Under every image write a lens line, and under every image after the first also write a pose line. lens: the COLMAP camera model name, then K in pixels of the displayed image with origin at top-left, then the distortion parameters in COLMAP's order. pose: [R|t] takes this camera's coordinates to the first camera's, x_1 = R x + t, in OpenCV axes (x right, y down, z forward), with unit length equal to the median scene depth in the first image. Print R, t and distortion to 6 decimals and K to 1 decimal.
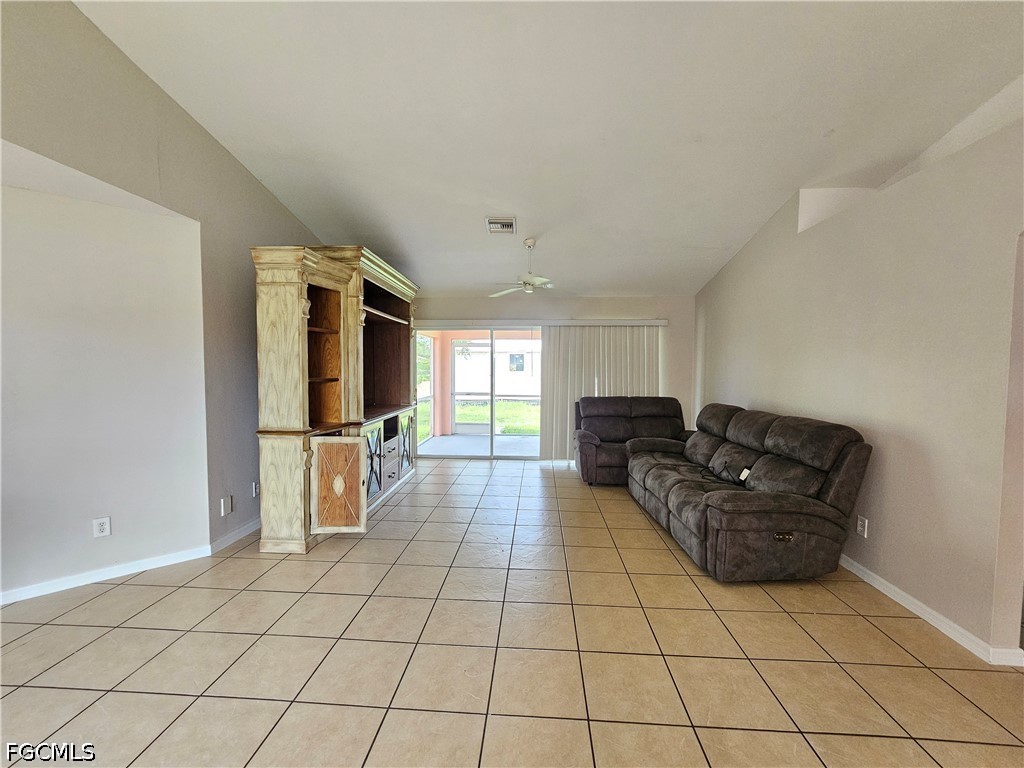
lens RADIAL K [[421.1, 0, 510.6], [0, 421.1, 386.9], [0, 0, 1]] dist [-0.001193, -0.000161]
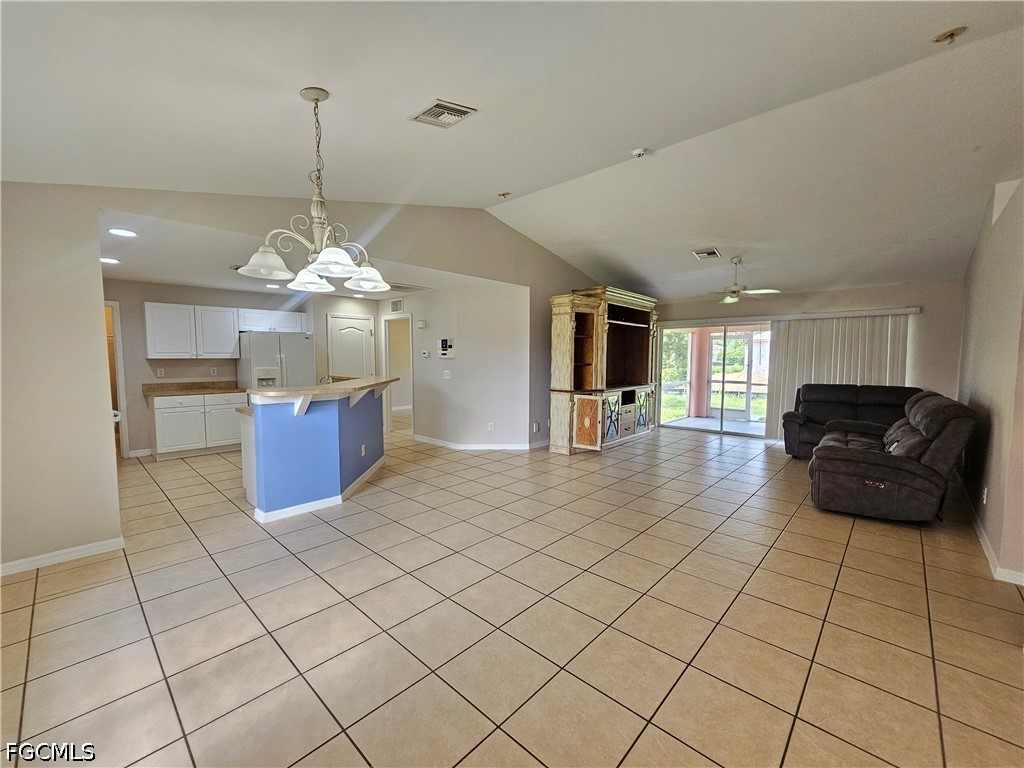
lens RADIAL K [[421.1, 0, 510.6], [0, 421.1, 386.9], [0, 0, 1]] dist [-0.001193, -0.000161]
pose [[0.776734, 0.041569, -0.628456, 0.468824], [-0.028871, 0.999121, 0.030404, 0.035631], [0.629167, -0.005472, 0.777251, -0.615223]]
